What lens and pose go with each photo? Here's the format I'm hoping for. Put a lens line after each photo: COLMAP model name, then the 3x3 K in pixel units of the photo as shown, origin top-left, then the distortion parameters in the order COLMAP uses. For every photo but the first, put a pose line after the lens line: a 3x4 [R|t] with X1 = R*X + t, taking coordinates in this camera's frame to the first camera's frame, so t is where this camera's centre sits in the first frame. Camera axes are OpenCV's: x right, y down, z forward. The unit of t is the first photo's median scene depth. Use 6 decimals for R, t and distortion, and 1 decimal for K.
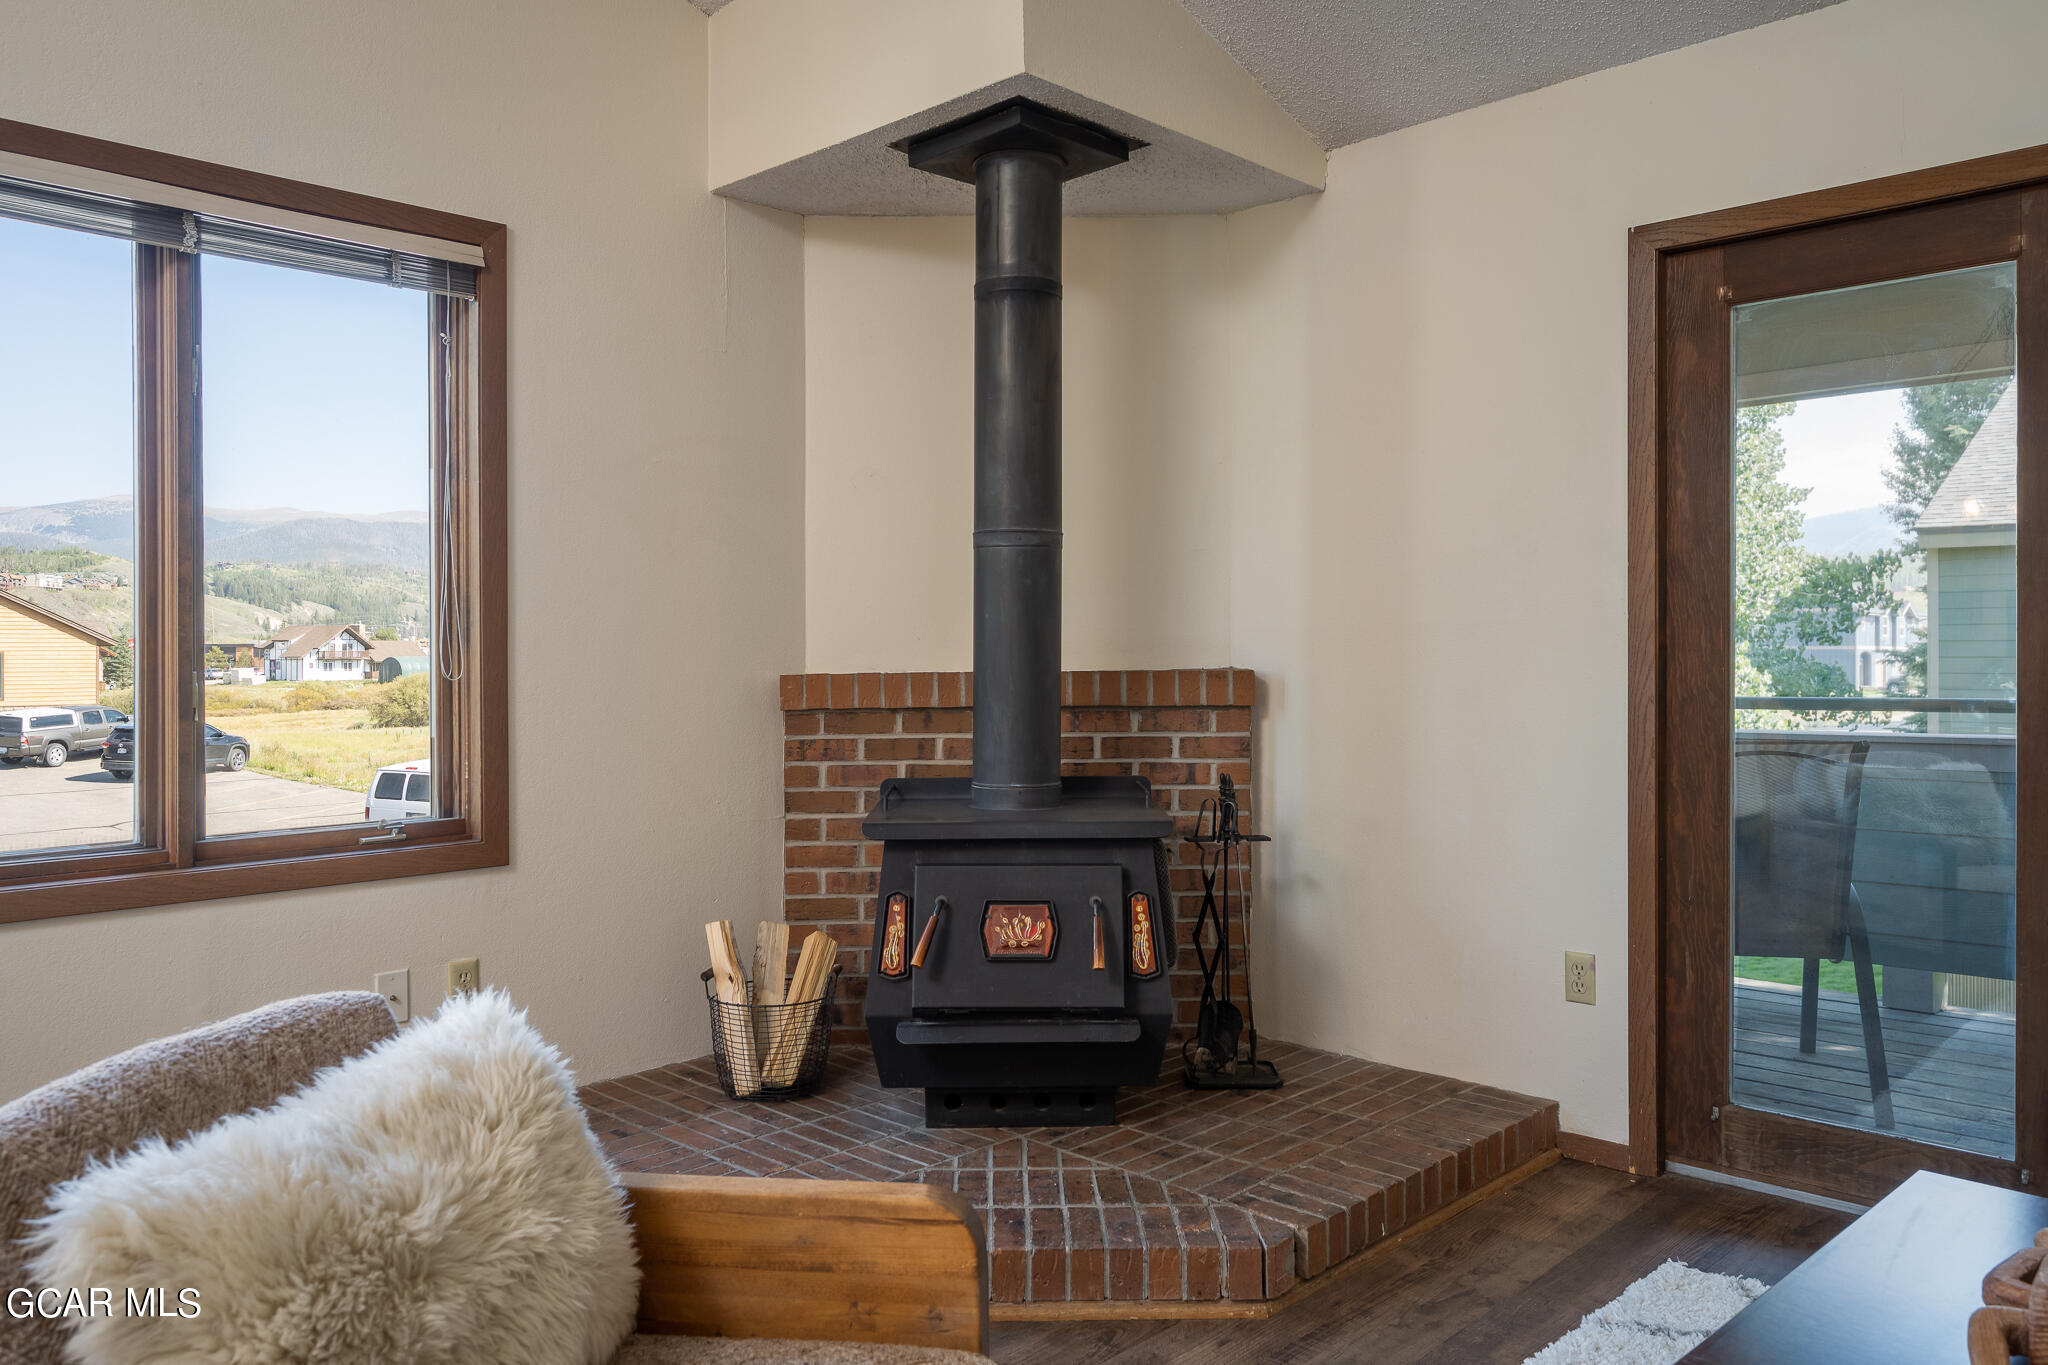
lens RADIAL K [[1507.2, 0, 1039.3], [0, 1507.2, 656.5], [0, 0, 1]] dist [-0.007058, 0.003501]
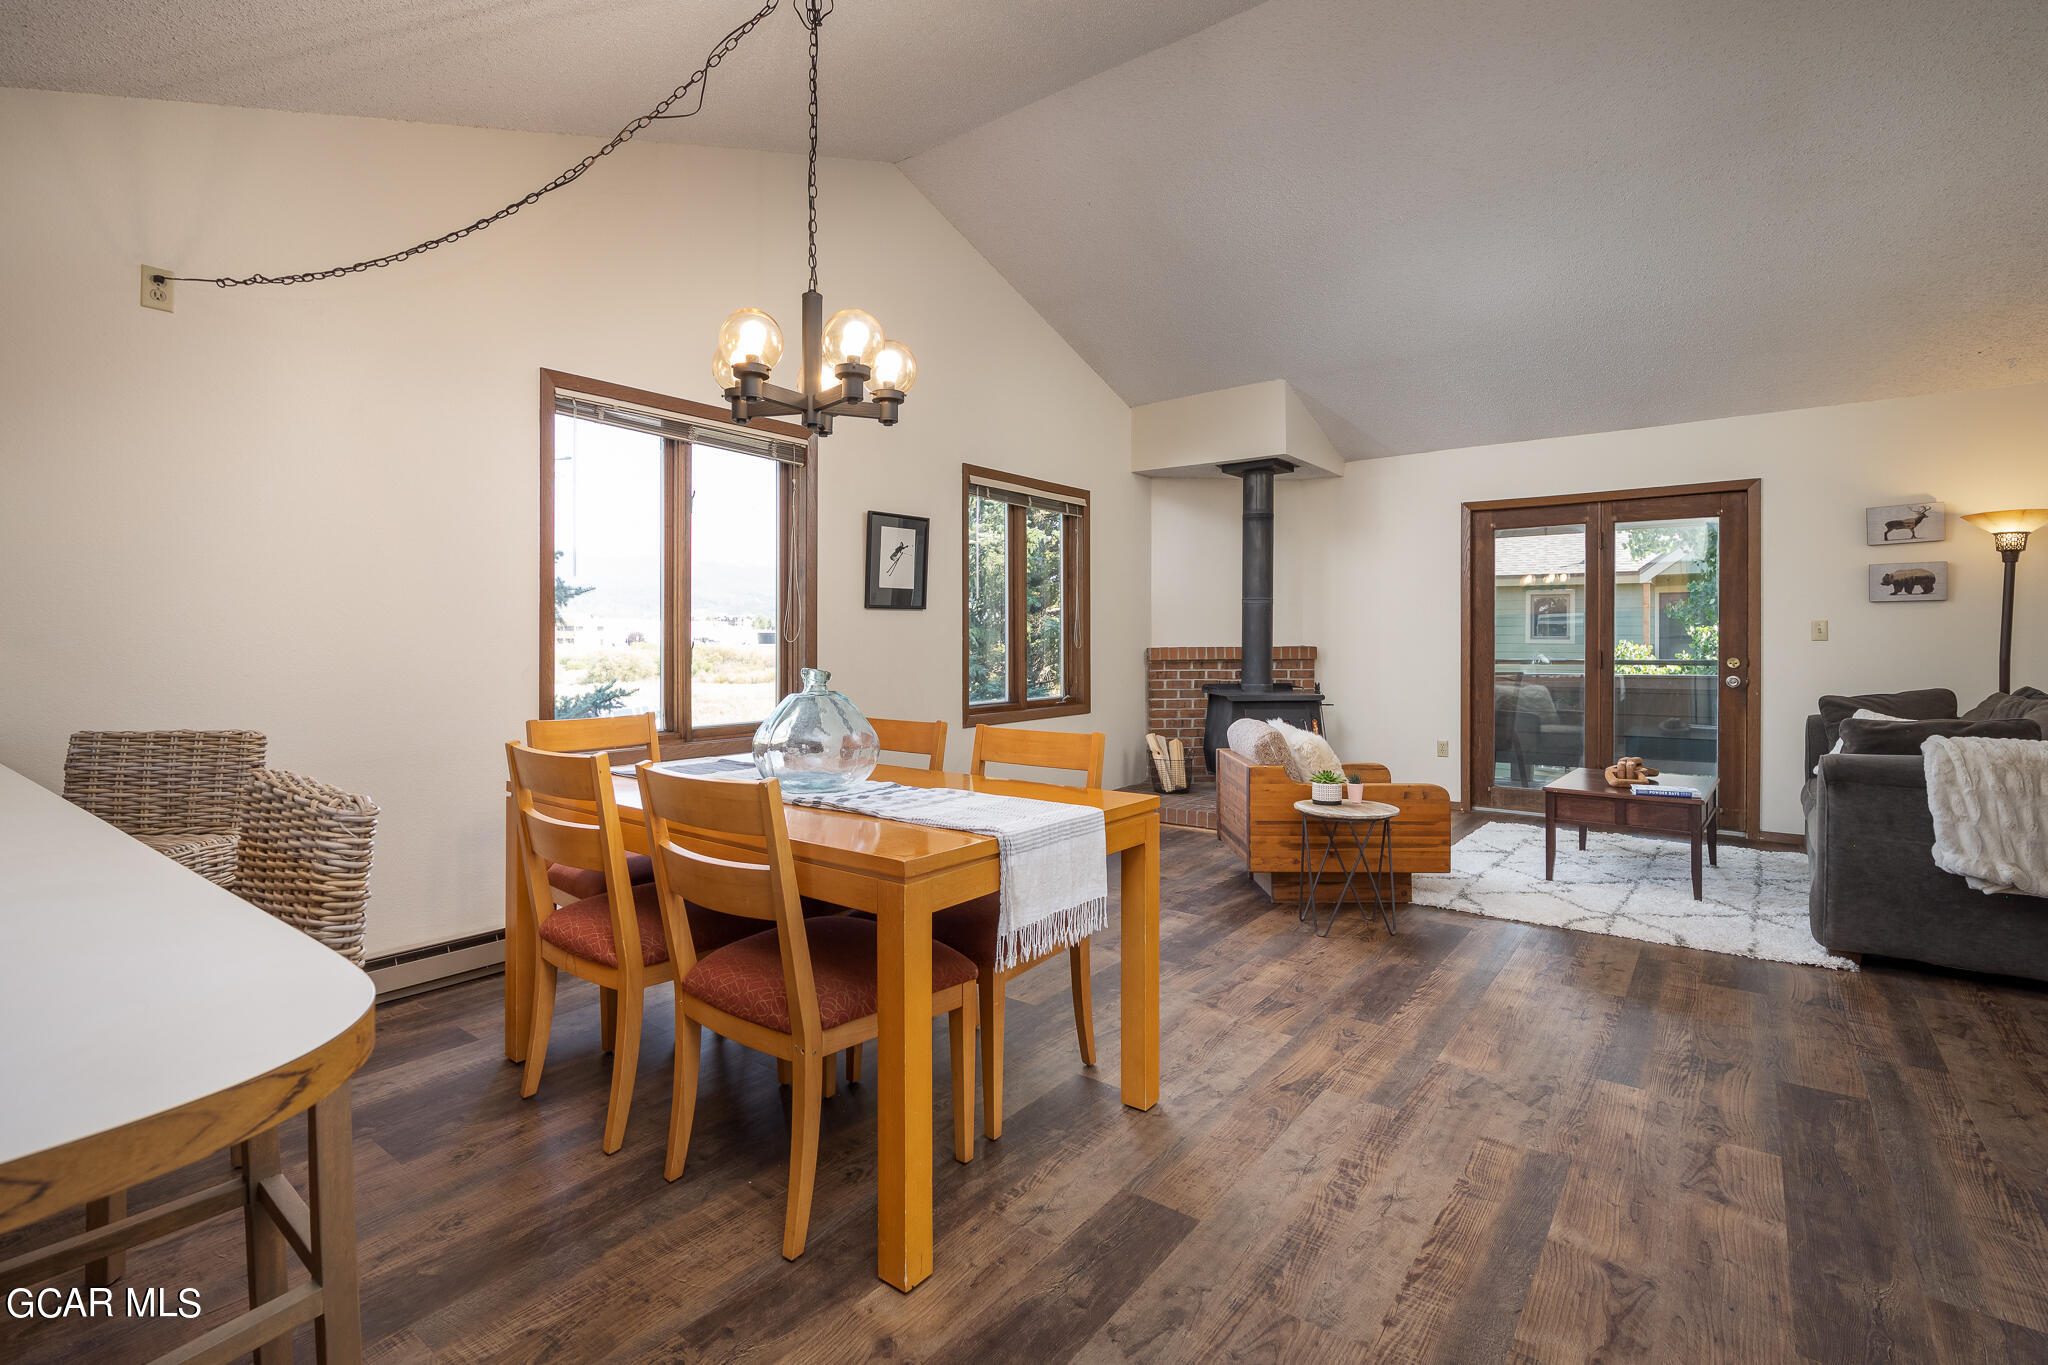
lens RADIAL K [[986.3, 0, 977.9], [0, 986.3, 632.5], [0, 0, 1]] dist [-0.004468, 0.000412]
pose [[0.993033, 0.002369, 0.117811, -0.785051], [-0.002370, 0.999997, -0.000128, -0.016441], [-0.117811, -0.000152, 0.993036, -0.837337]]
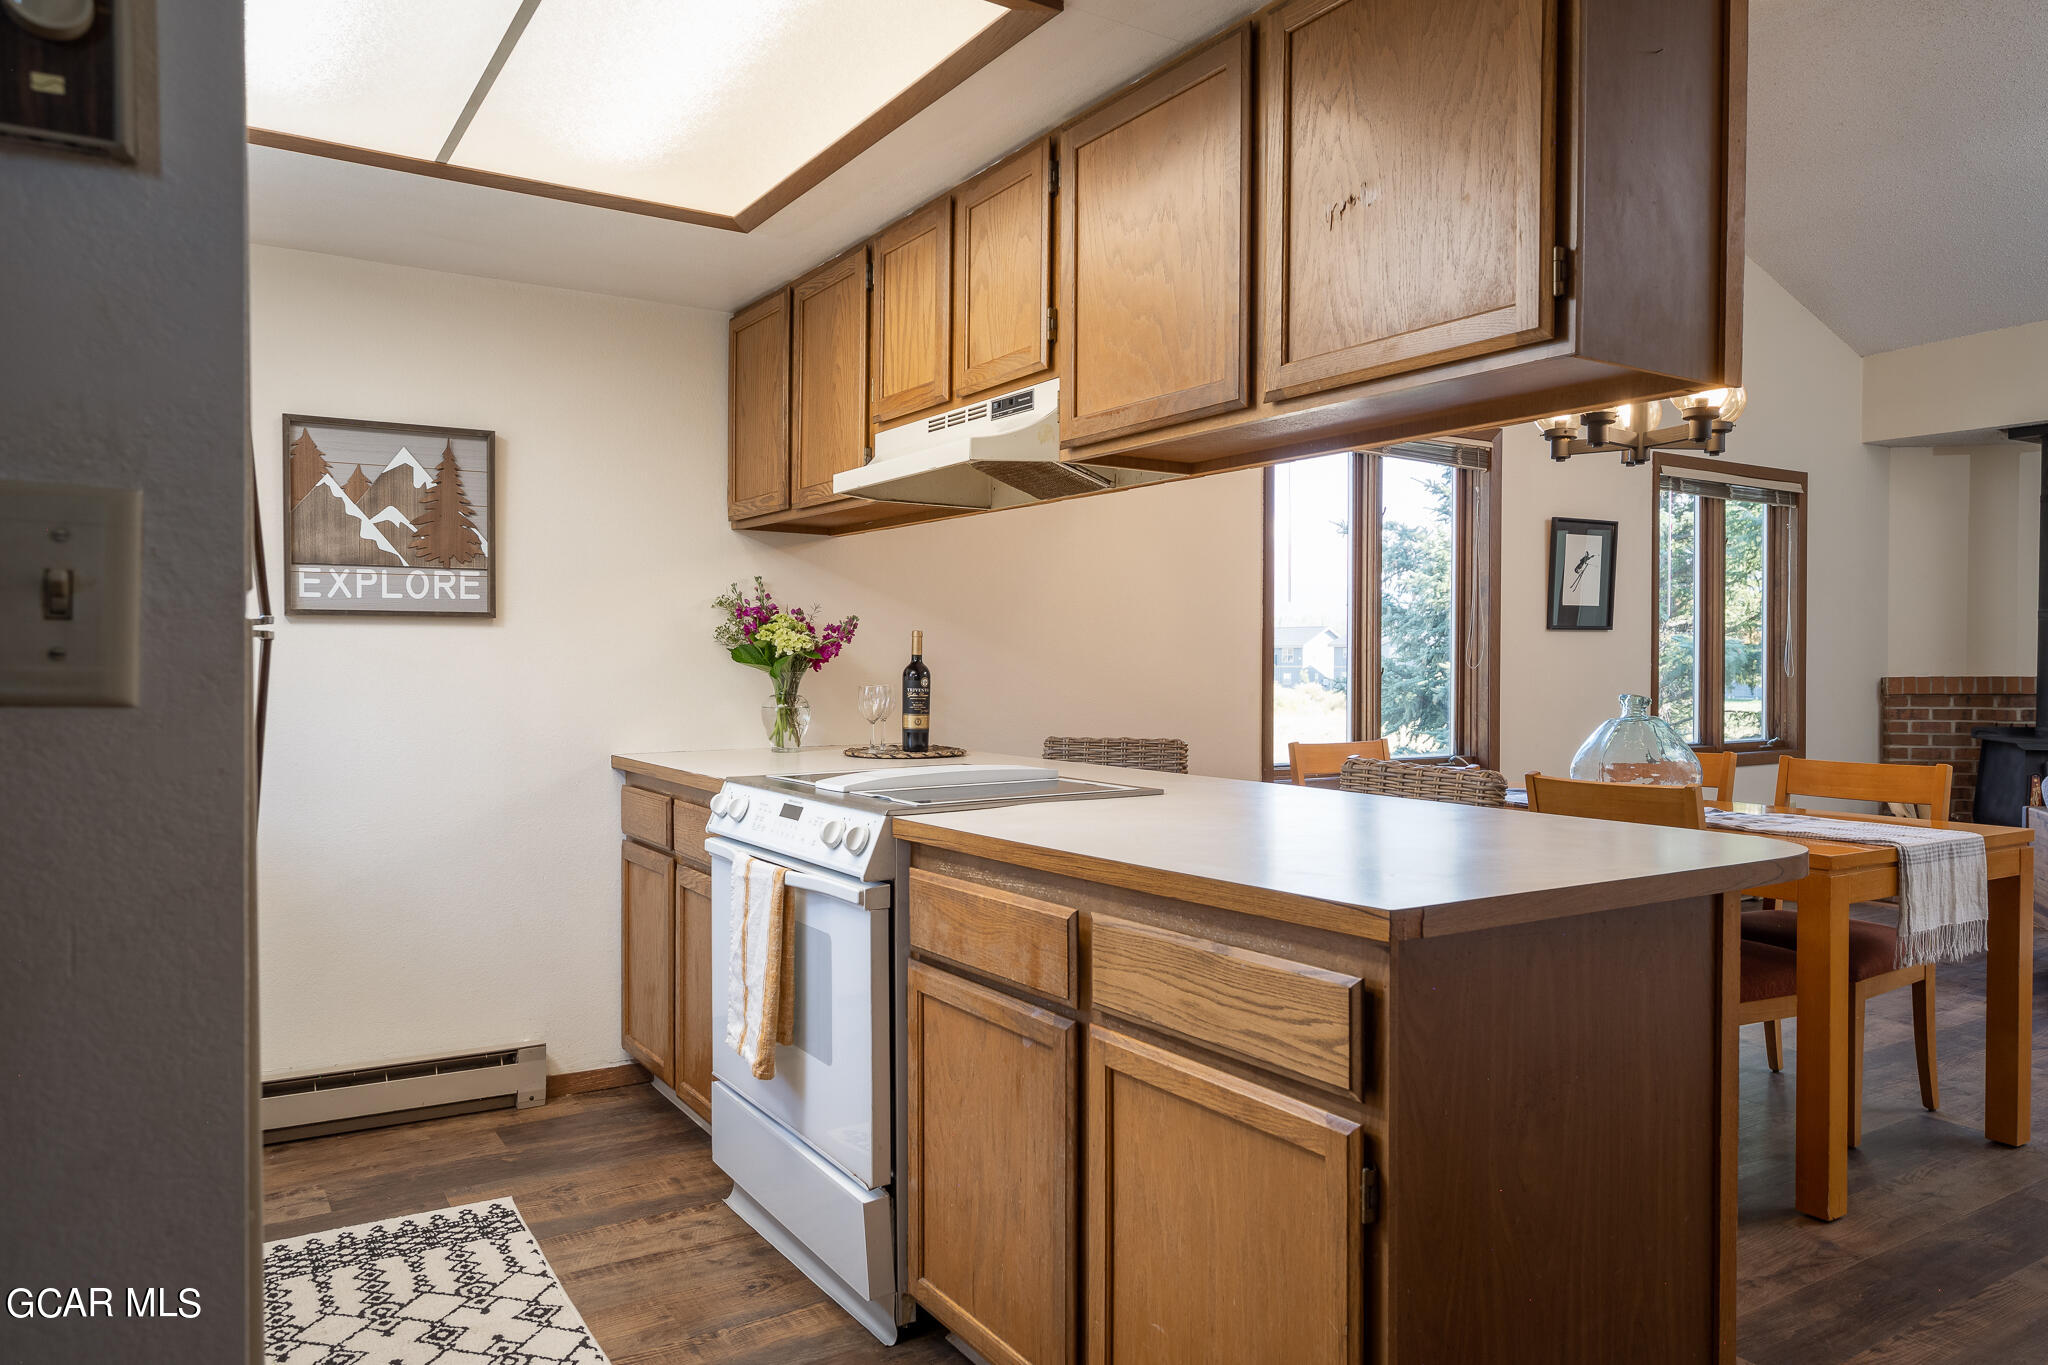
lens RADIAL K [[1402.1, 0, 1005.5], [0, 1402.1, 678.1], [0, 0, 1]] dist [0.012331, -0.007205]
pose [[0.978460, 0.006663, -0.206327, -1.074998], [-0.002901, 0.999824, 0.018530, -0.021015], [0.206414, -0.017532, 0.978308, -1.261958]]
